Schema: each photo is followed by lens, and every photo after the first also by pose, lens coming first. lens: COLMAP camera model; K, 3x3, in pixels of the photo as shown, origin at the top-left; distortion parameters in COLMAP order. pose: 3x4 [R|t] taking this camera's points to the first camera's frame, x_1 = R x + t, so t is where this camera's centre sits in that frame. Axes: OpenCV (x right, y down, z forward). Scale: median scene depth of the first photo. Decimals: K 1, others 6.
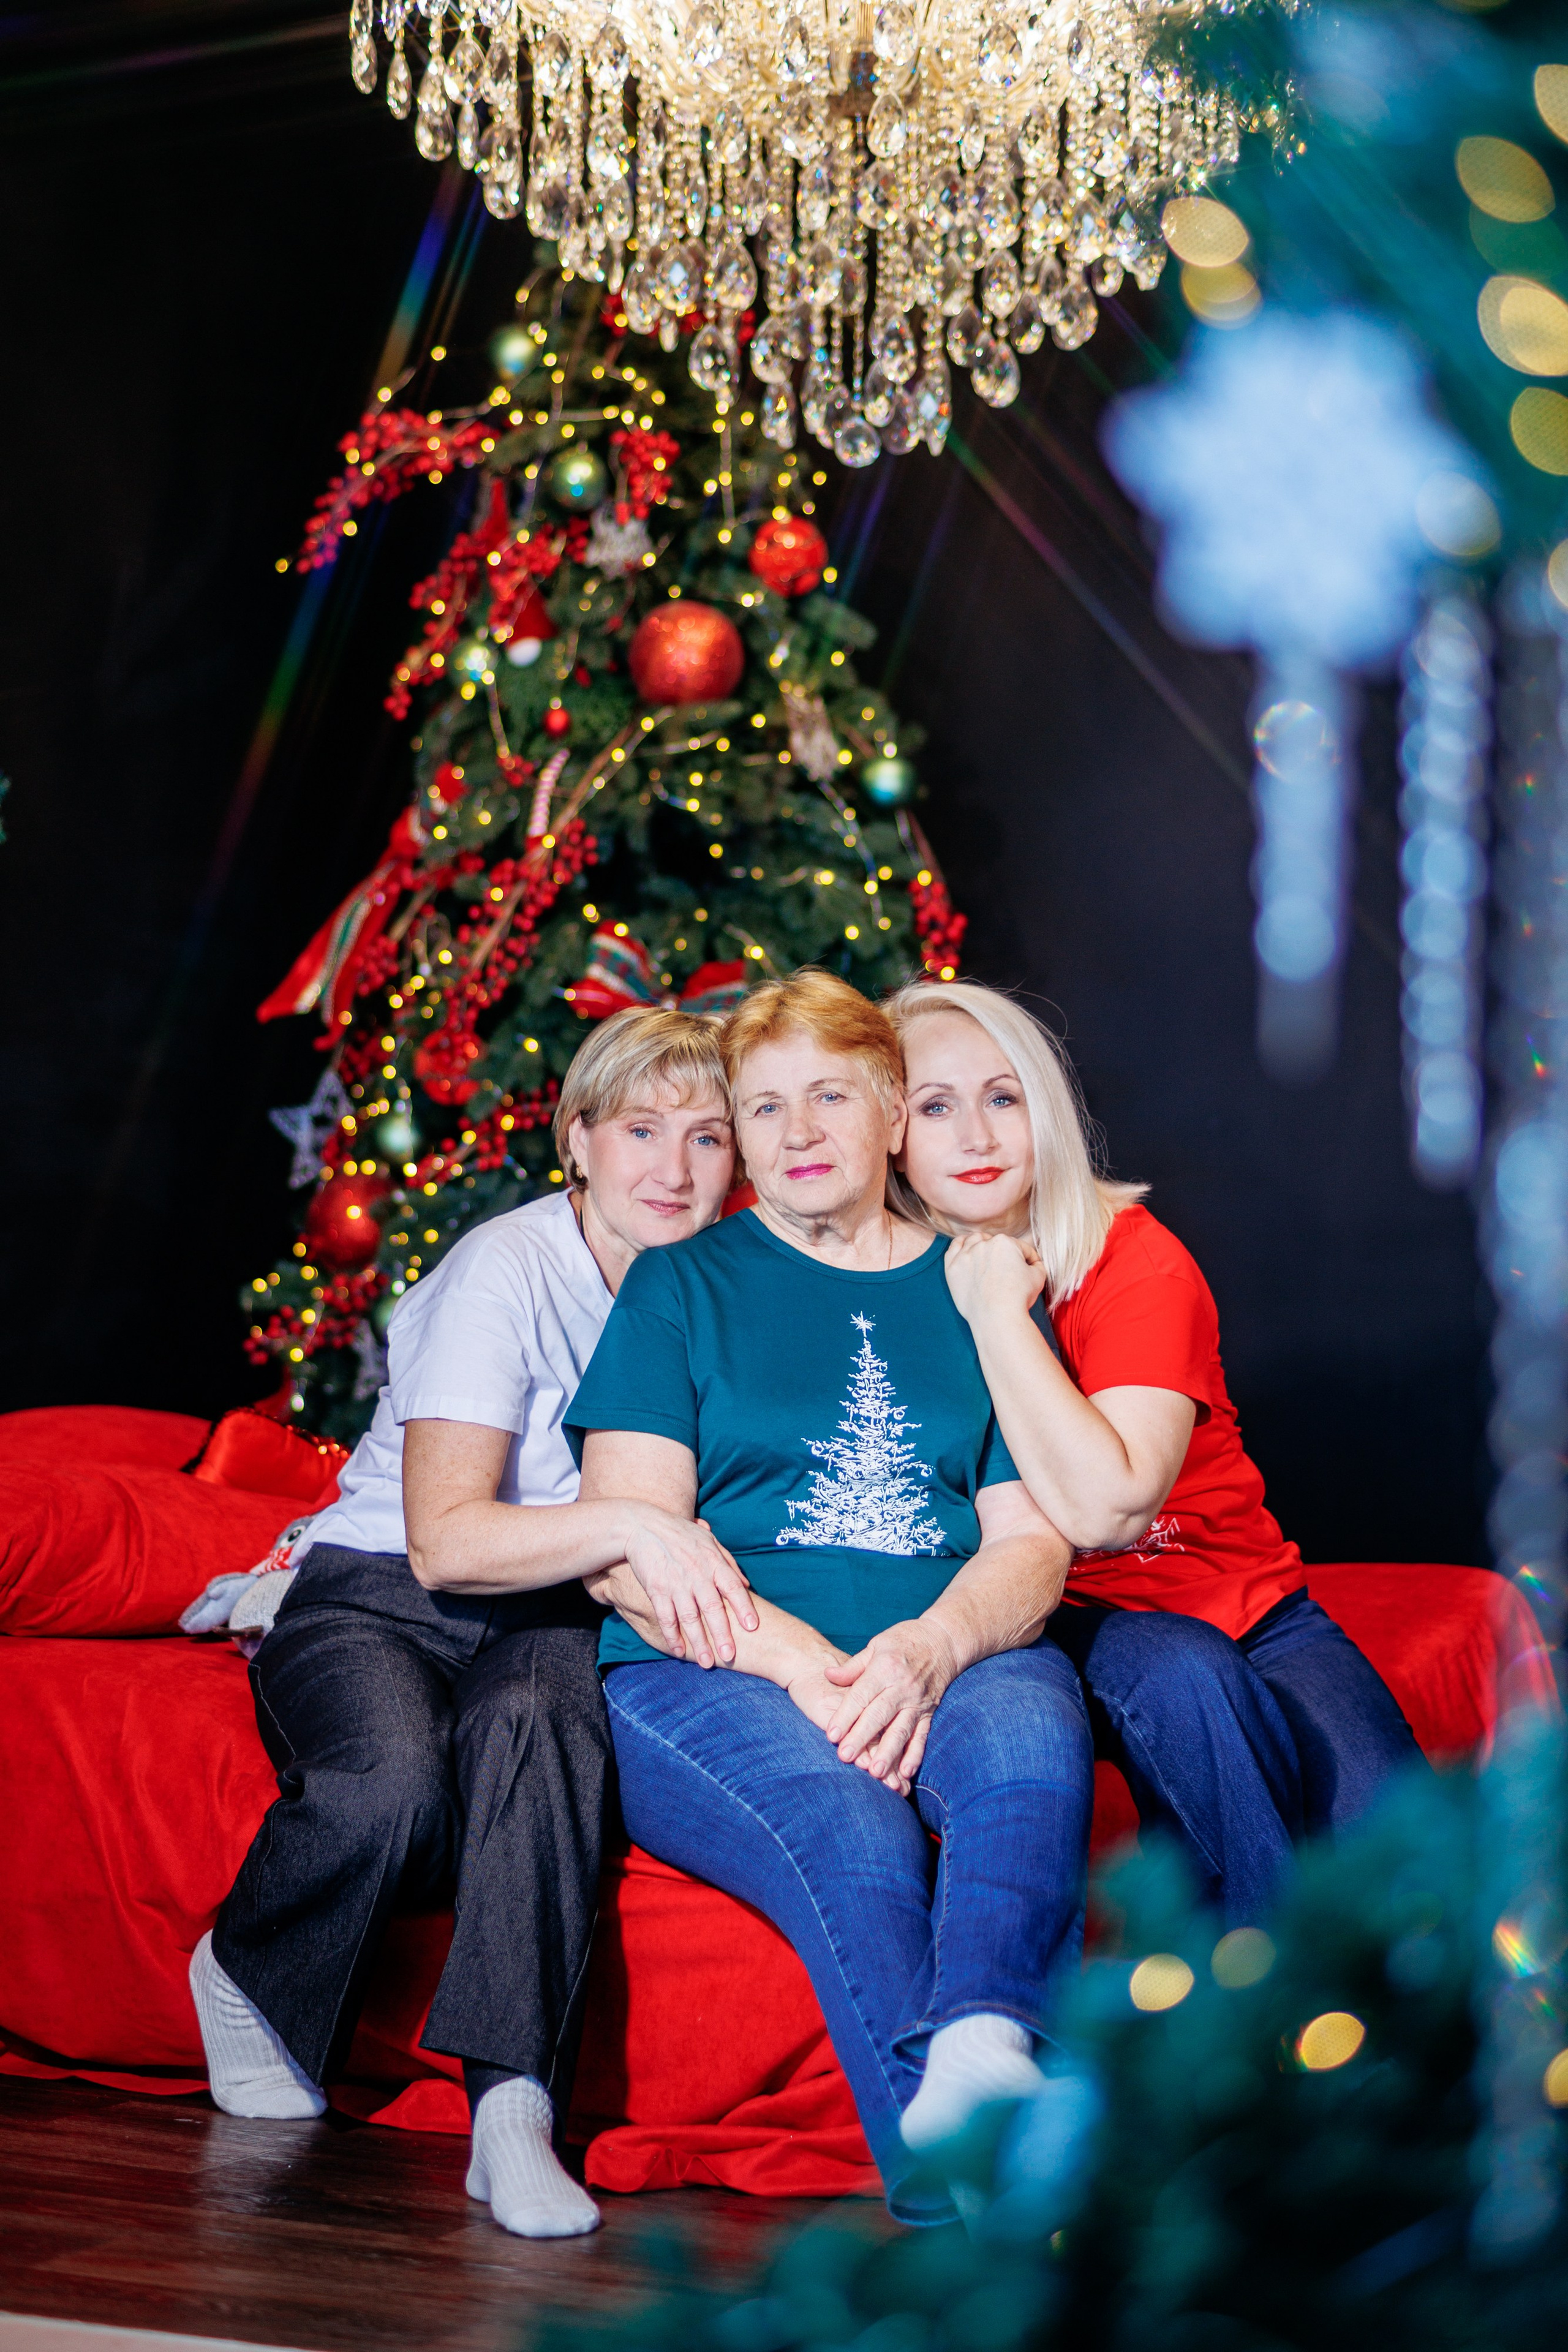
lens RADIAL K [[5857.5, 0, 767.8], [0, 5857.5, 1185.9], [0, 0, 1]] dist [0.181950, -0.786208]
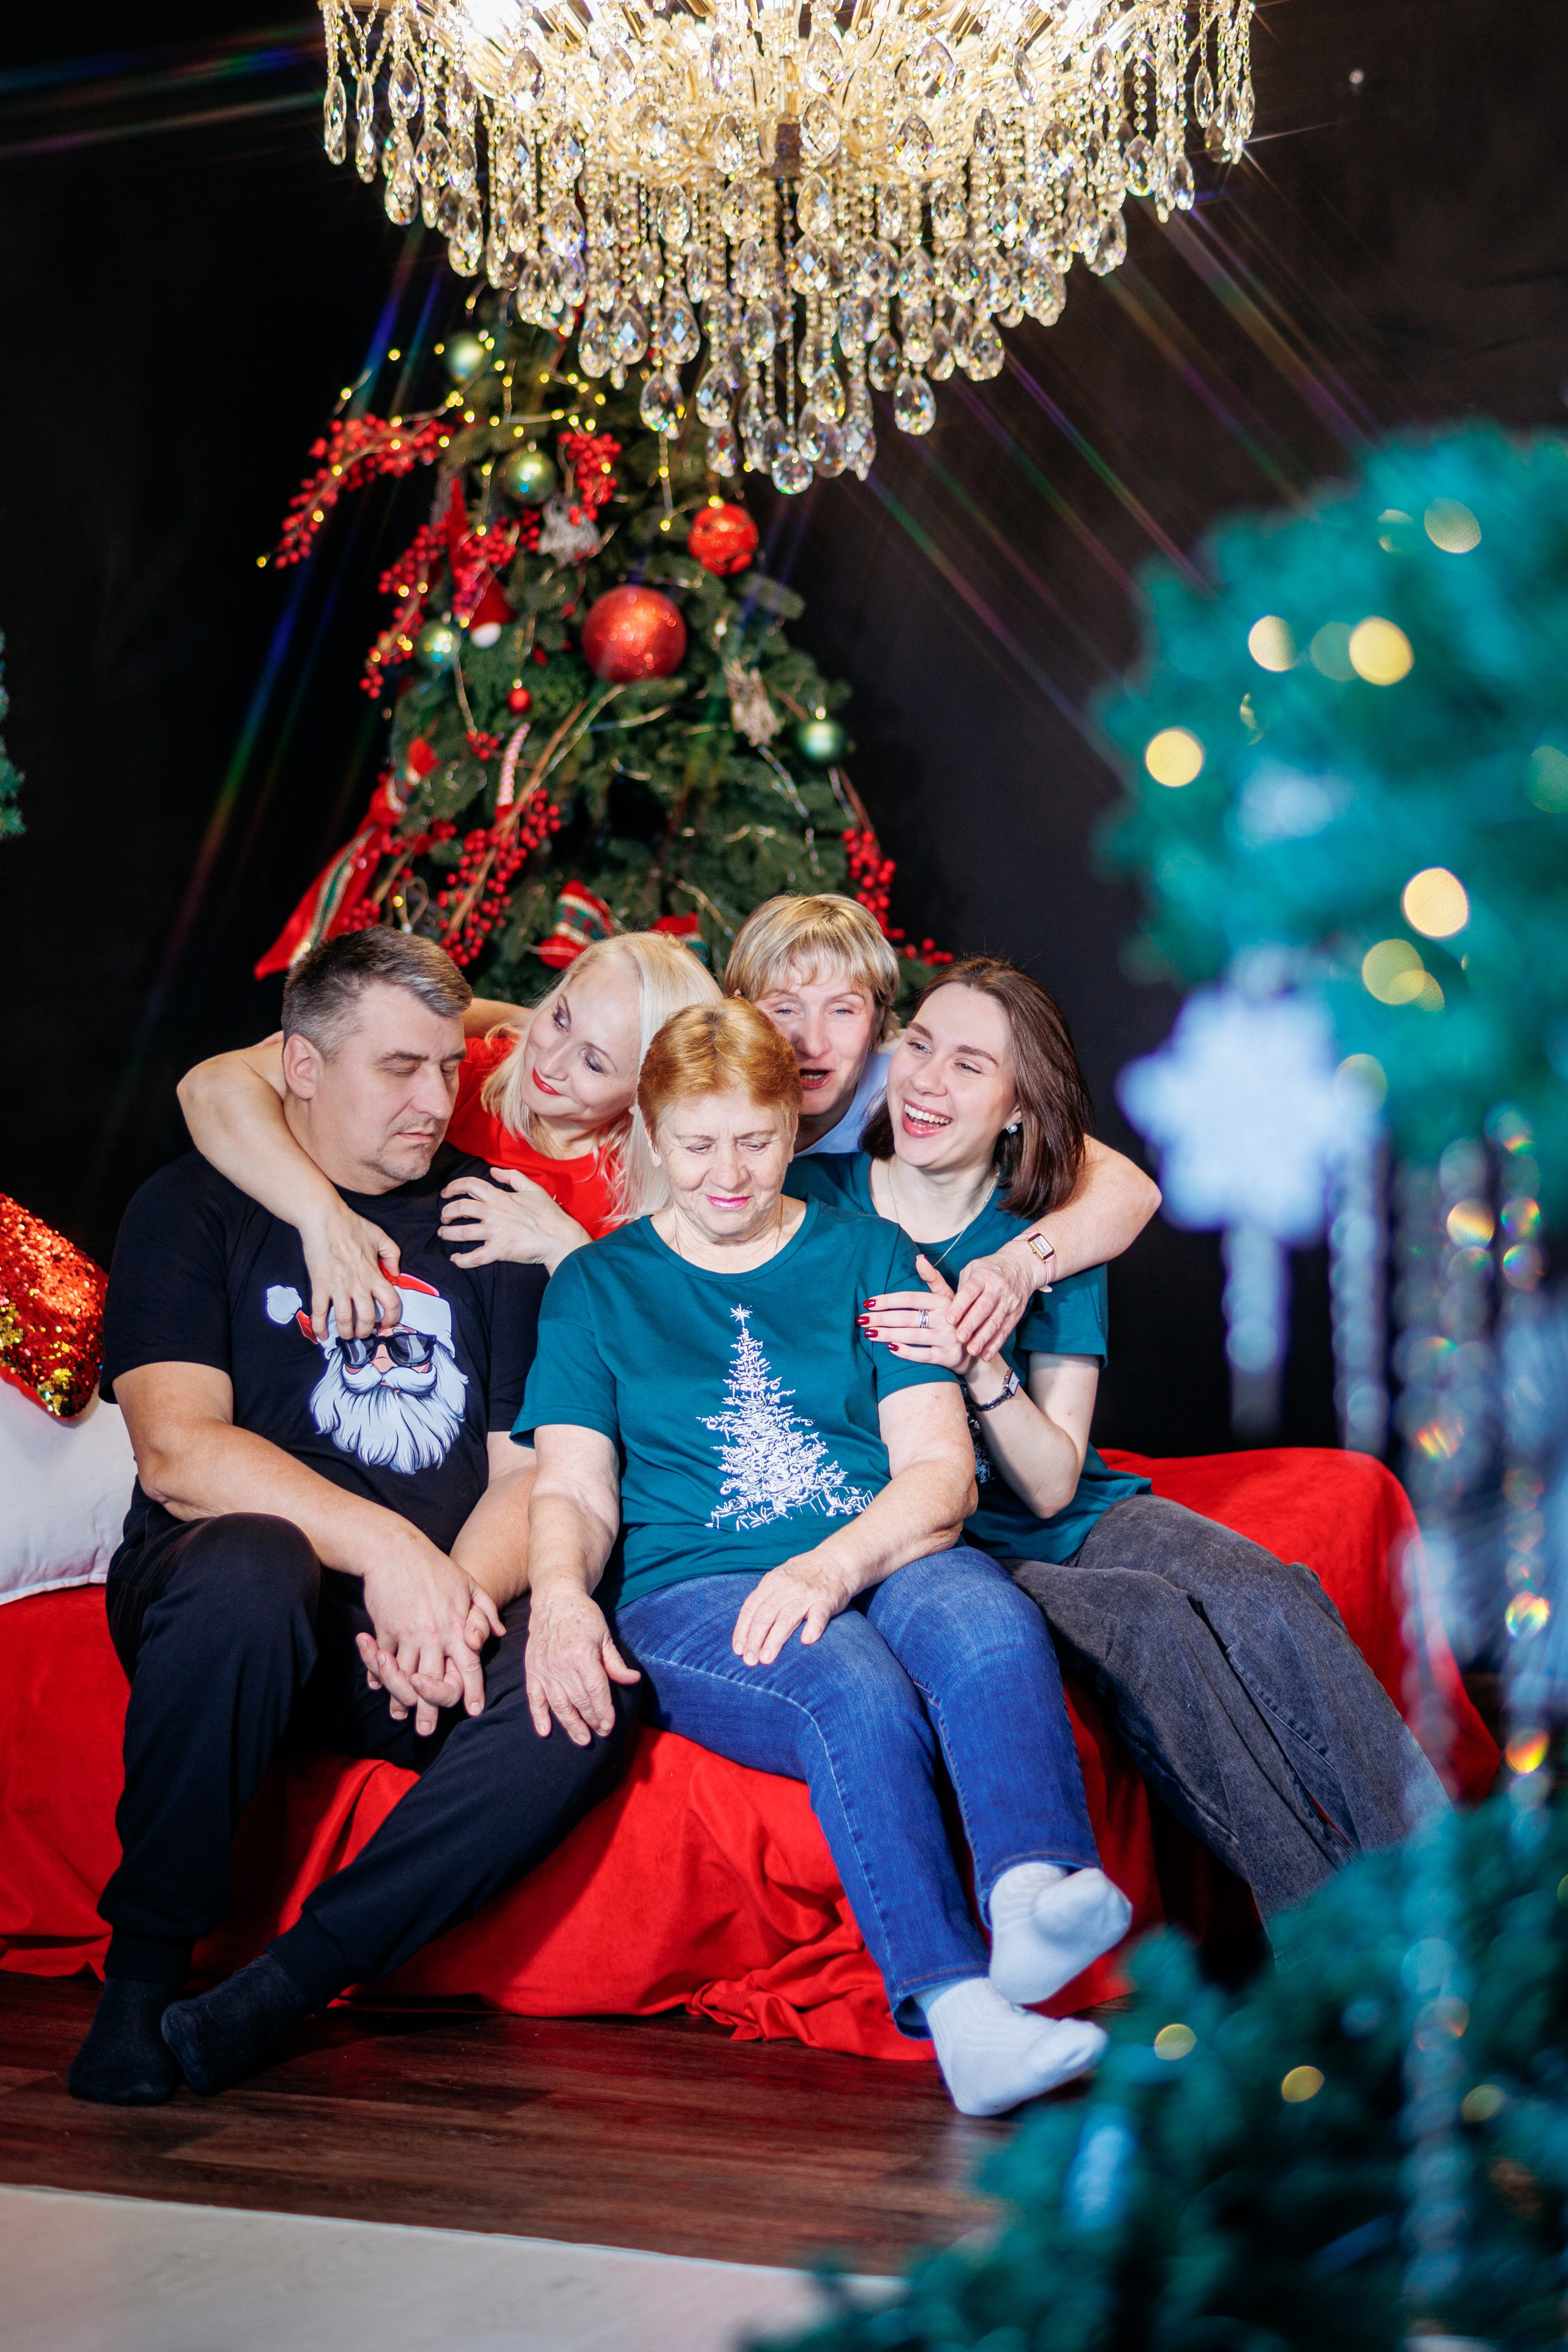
lens RADIAL K [[5853.6, 0, 784.0], [0, 5853.6, 1176.0], [0, 0, 1]] dist [0.164970, -0.498341]
pose [[0.999188, -0.033765, 0.022001, -0.013504], [0.032721, 0.998396, 0.046198, -0.039298], [-0.023525, -0.045441, 0.998690, -0.103745]]
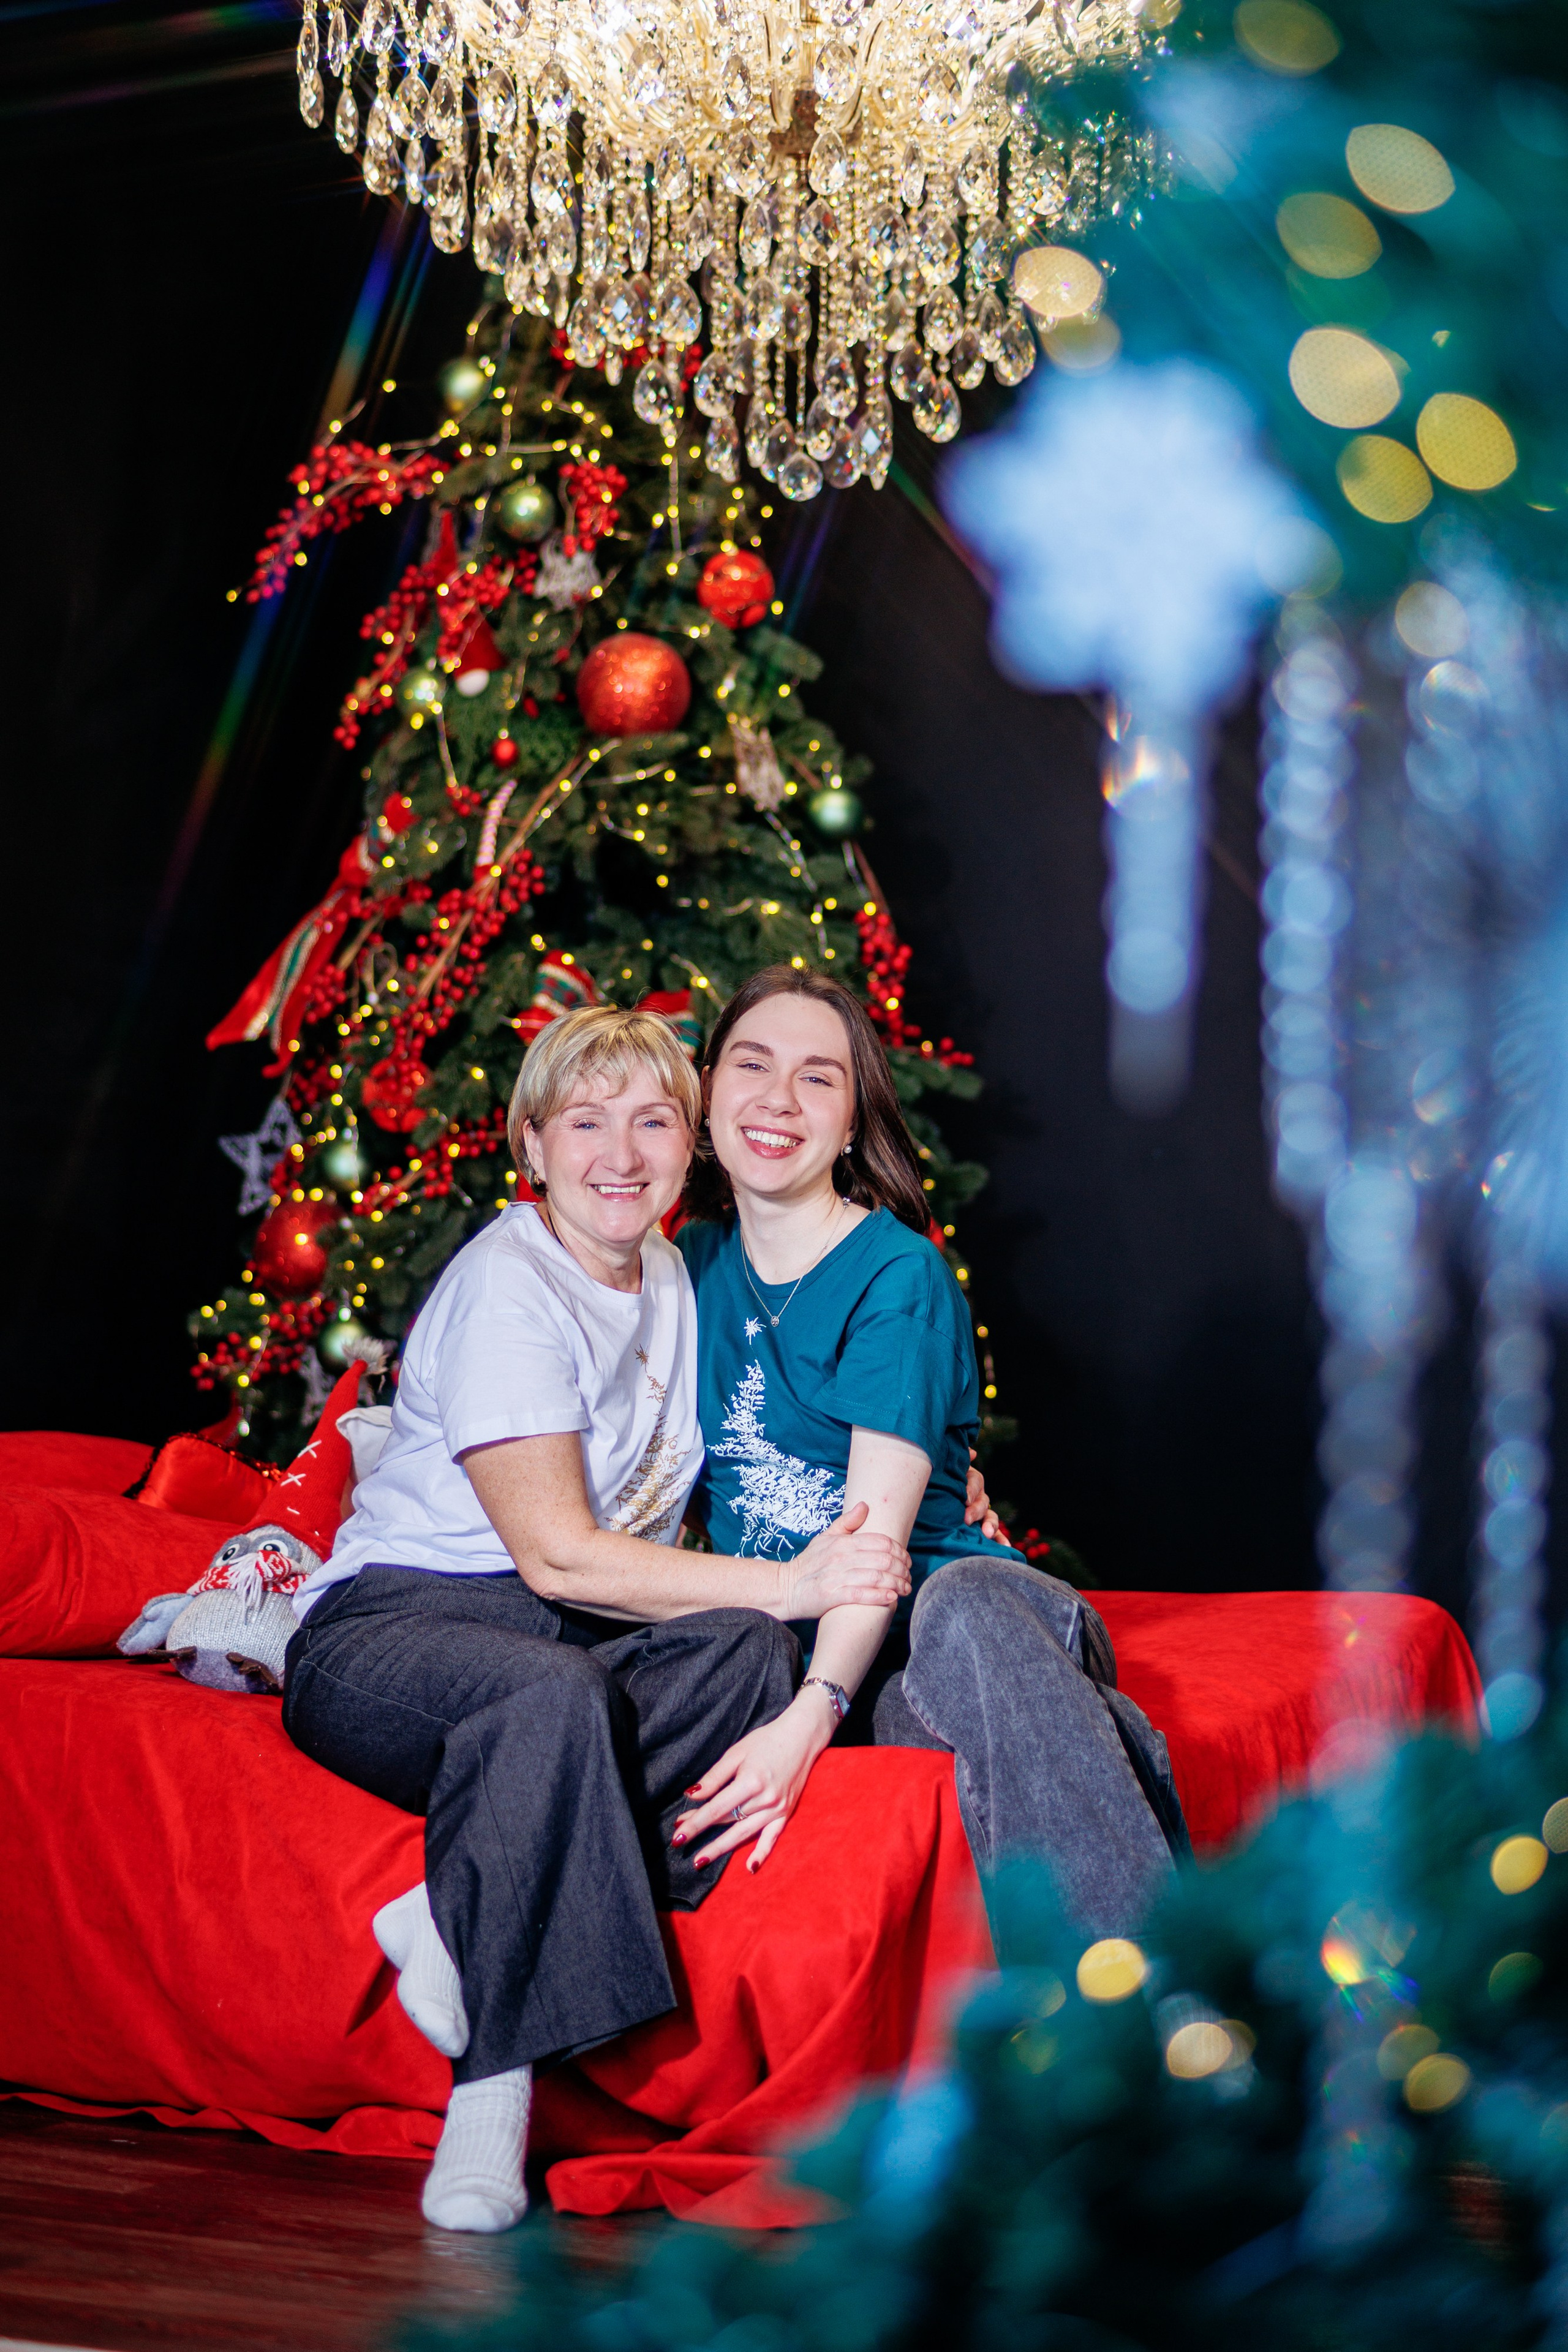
lens RADIAL K [[5856.9, 0, 815.7], [0, 5856.9, 1188.2], [0, 0, 1]] dist [0.143100, -0.246160]
pose [[0.999917, 0.002979, 0.012539, 0.005009], [-0.002921, 0.999985, -0.004638, 0.000173], [-0.012553, 0.004601, 0.999911, -0.005941]]
